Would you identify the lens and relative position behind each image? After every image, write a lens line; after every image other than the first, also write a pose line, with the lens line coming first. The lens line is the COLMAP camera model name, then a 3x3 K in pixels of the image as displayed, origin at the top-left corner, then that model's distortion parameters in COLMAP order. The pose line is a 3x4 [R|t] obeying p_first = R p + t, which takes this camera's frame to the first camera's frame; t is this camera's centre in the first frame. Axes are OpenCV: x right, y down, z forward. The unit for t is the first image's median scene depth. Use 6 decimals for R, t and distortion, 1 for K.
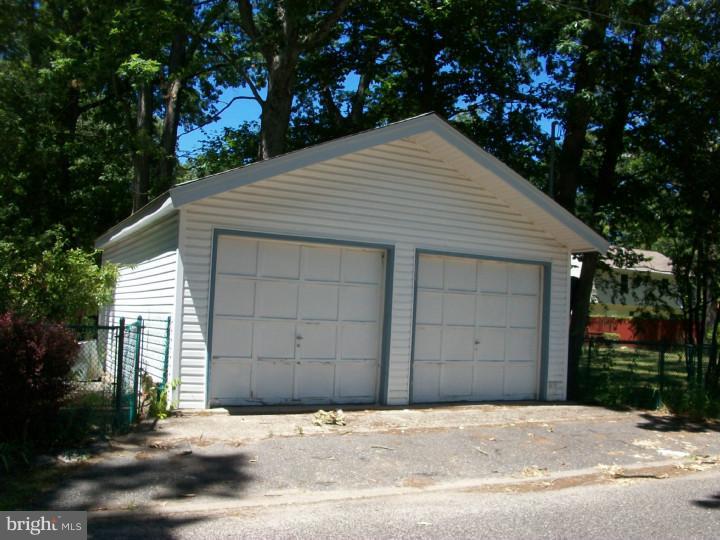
lens RADIAL K [[731.3, 0, 360.0], [0, 731.3, 270.0], [0, 0, 1]] dist [-0.154885, -0.003956]
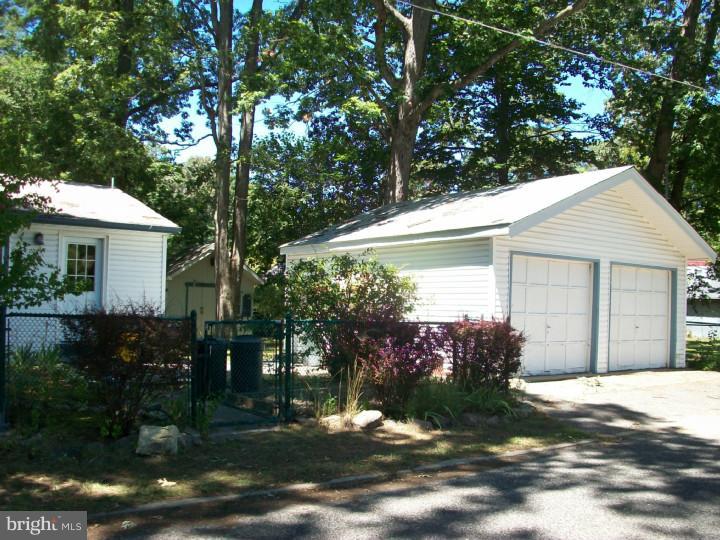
lens RADIAL K [[731.3, 0, 360.0], [0, 731.3, 270.0], [0, 0, 1]] dist [-0.154885, -0.003956]
pose [[0.991626, -0.005235, 0.129034, -0.582195], [0.002378, 0.999749, 0.022288, -0.044714], [-0.129118, -0.021795, 0.991390, -0.303854]]
